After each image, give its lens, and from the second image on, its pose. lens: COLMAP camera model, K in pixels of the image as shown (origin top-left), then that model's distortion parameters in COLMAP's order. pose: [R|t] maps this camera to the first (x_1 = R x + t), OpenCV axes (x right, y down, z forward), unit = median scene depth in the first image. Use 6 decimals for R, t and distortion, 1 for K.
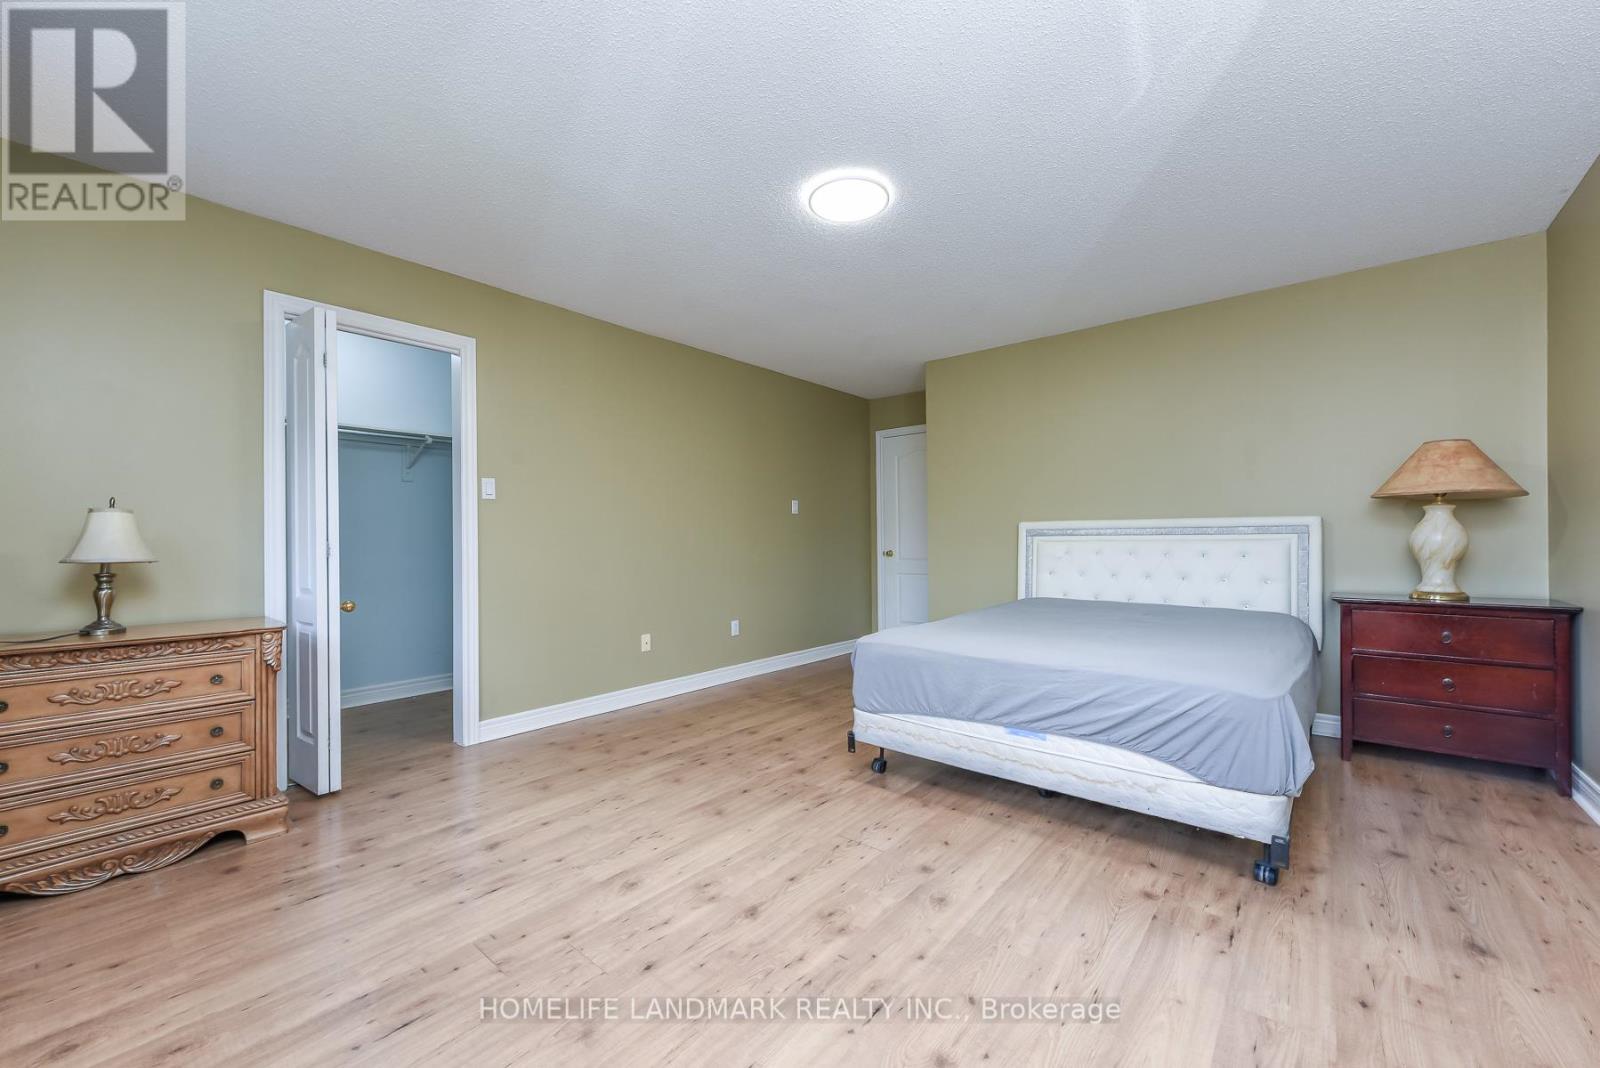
lens RADIAL K [[623.7, 0, 805.3], [0, 623.7, 541.6], [0, 0, 1]] dist [0.000396, -0.000564]
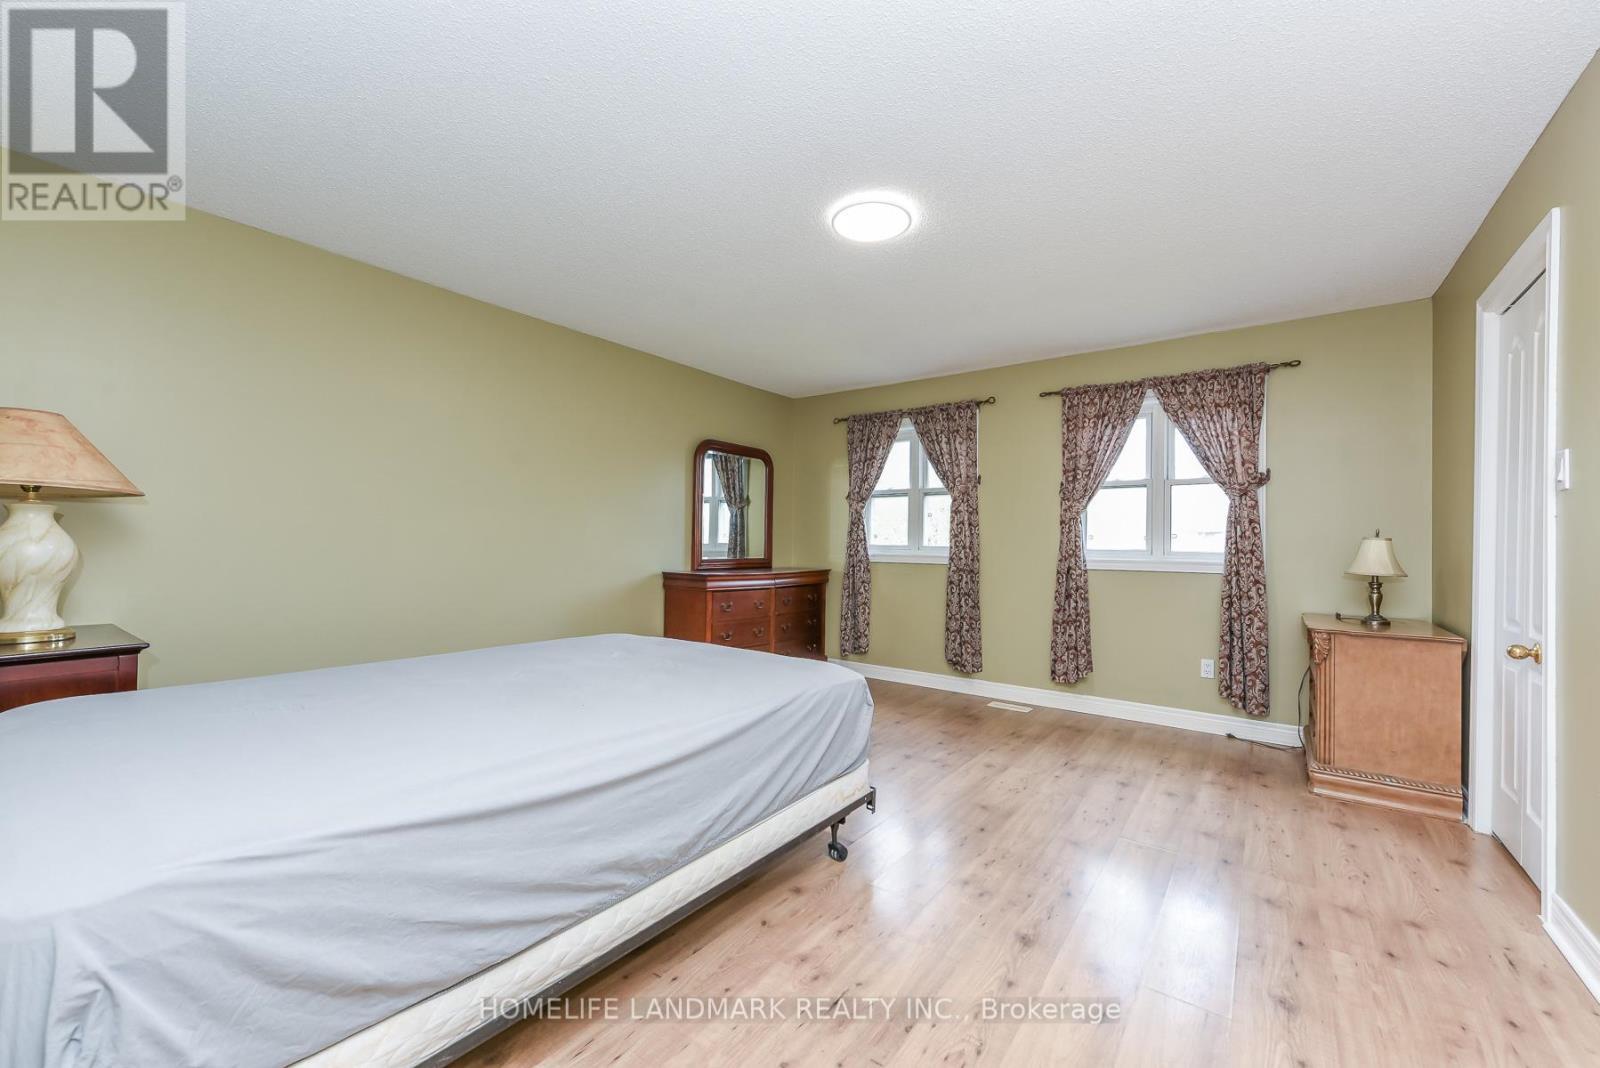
lens RADIAL K [[623.7, 0, 805.3], [0, 623.7, 541.6], [0, 0, 1]] dist [0.000396, -0.000564]
pose [[-0.998365, -0.006884, -0.056746, 0.268320], [-0.006187, 0.999904, -0.012437, -0.017064], [0.056826, -0.012066, -0.998311, 2.321796]]
